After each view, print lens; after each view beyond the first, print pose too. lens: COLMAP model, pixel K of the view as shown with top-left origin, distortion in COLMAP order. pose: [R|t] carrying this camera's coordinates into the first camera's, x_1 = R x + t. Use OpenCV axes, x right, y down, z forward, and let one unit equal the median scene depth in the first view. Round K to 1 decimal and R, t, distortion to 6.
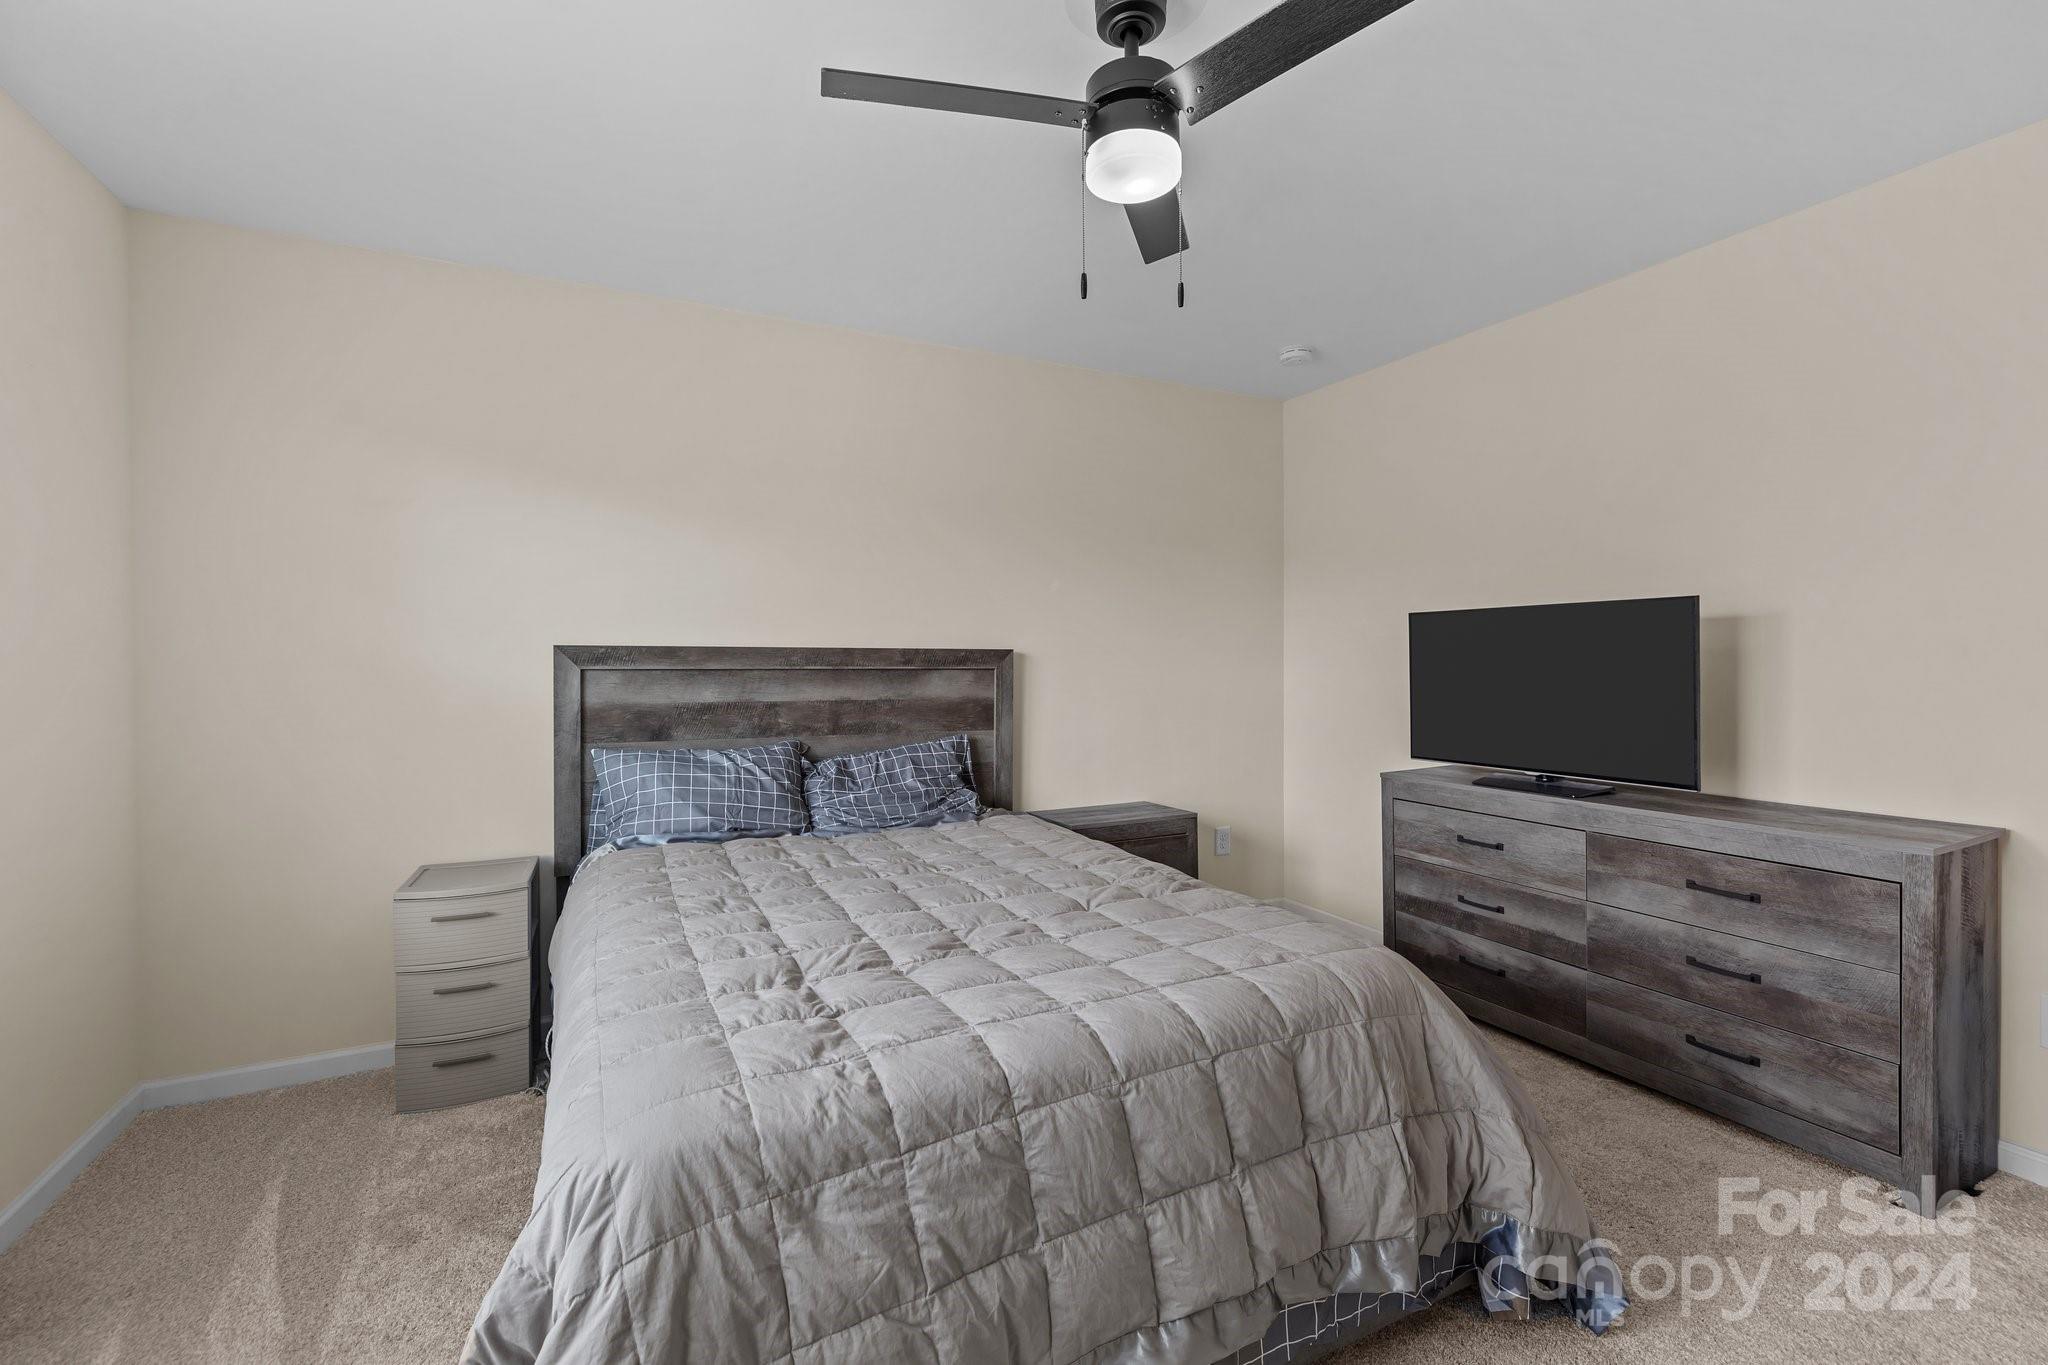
lens RADIAL K [[870.4, 0, 1021.5], [0, 870.4, 669.8], [0, 0, 1]] dist [-0.003204, -0.000103]
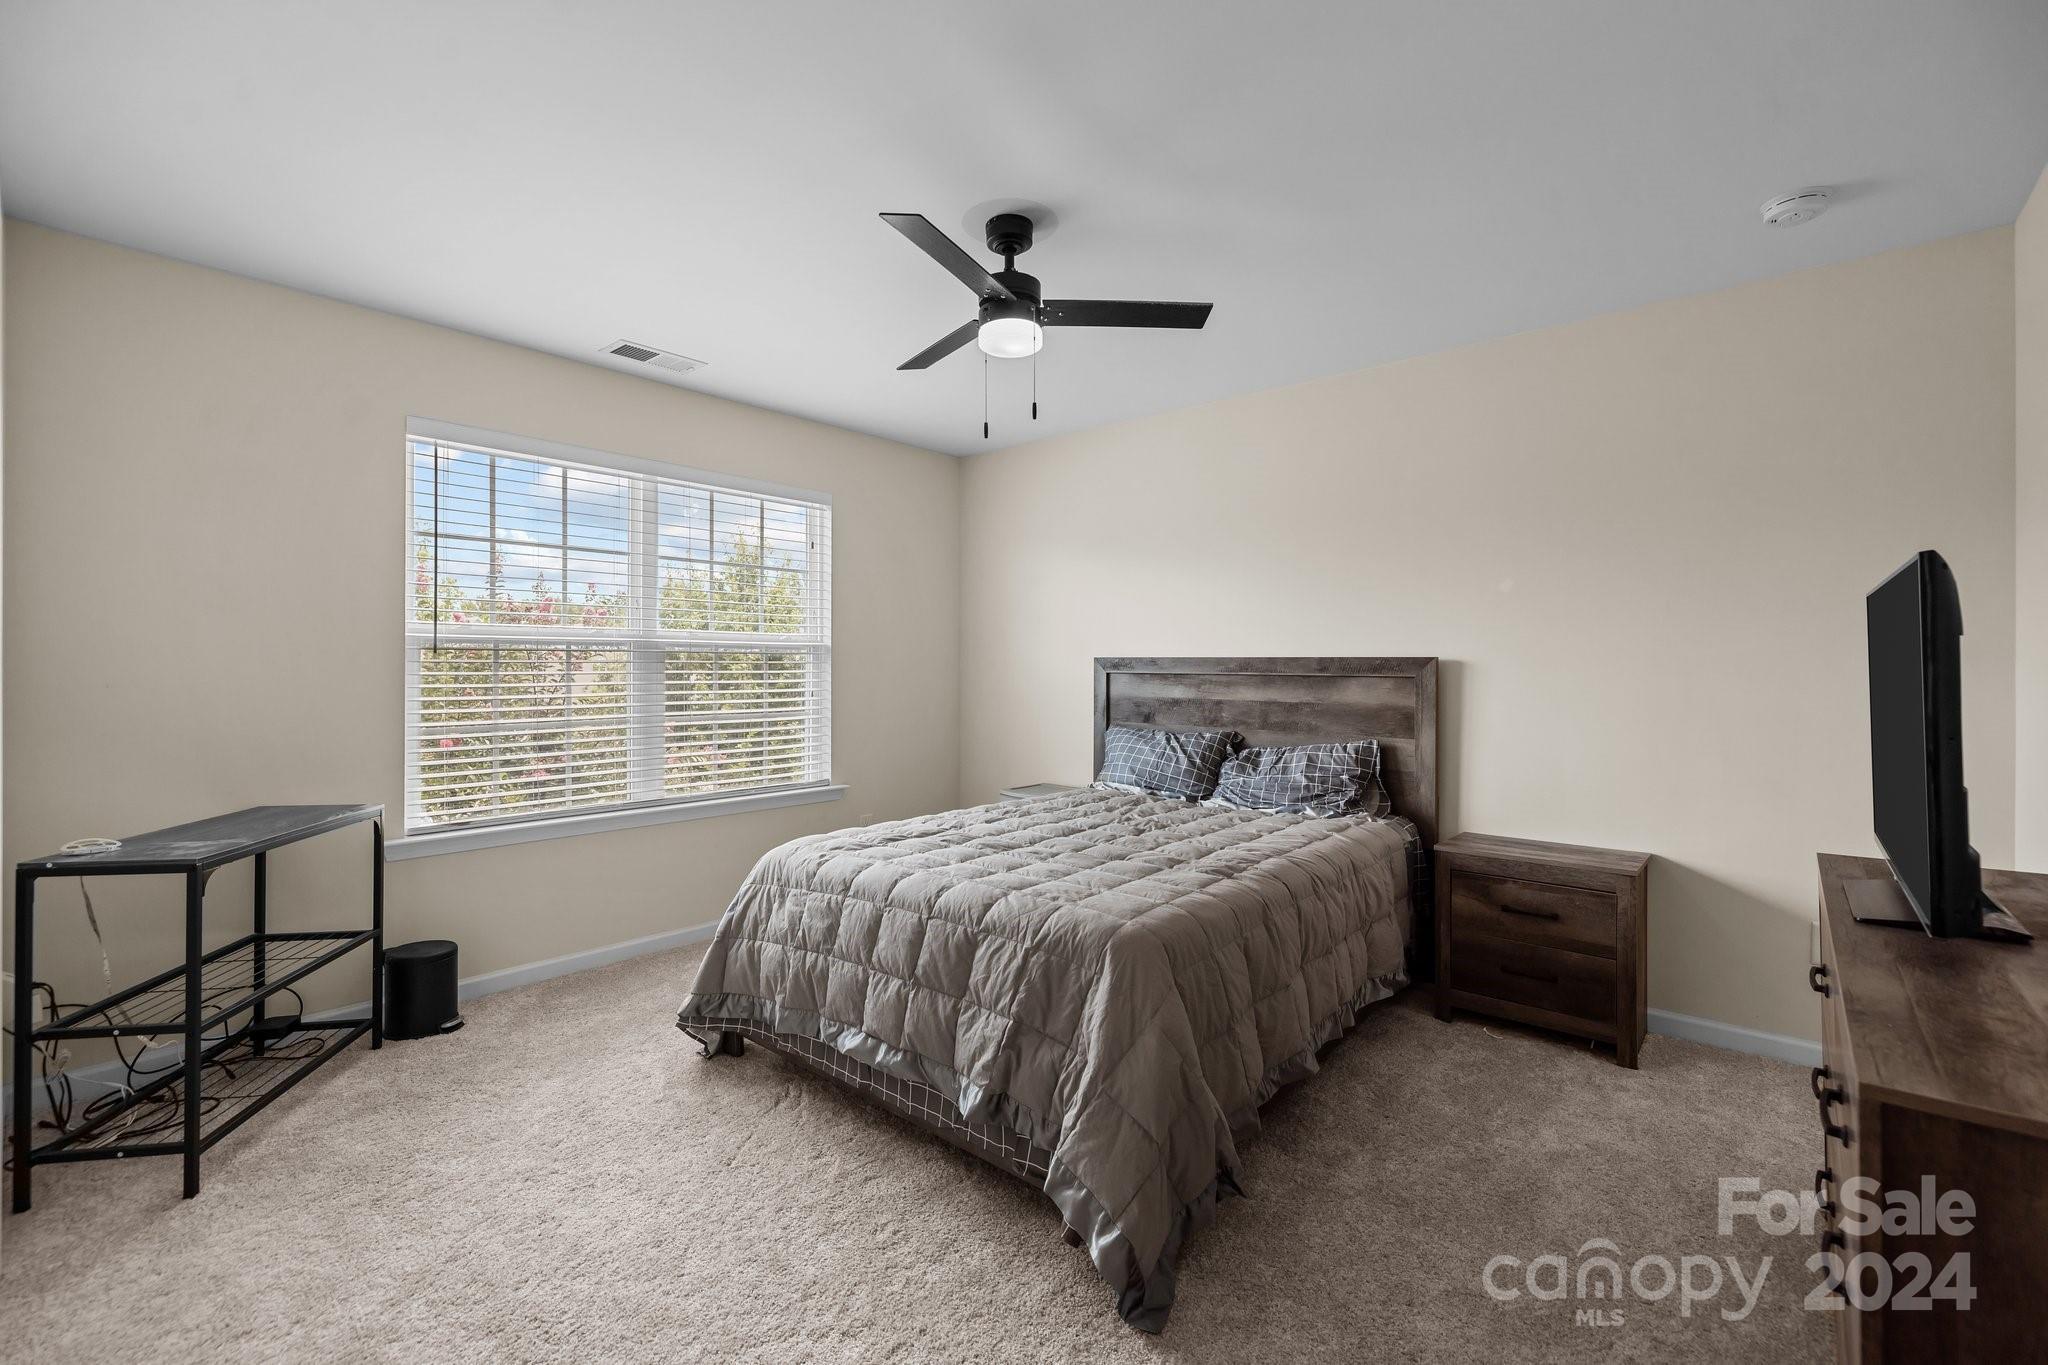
lens RADIAL K [[870.4, 0, 1020.5], [0, 870.4, 669.2], [0, 0, 1]] dist [-0.003204, -0.000103]
pose [[0.381637, 0.006625, -0.924288, 0.801322], [-0.011209, 0.999934, 0.002540, -0.008490], [0.924244, 0.009391, 0.381686, 0.242358]]
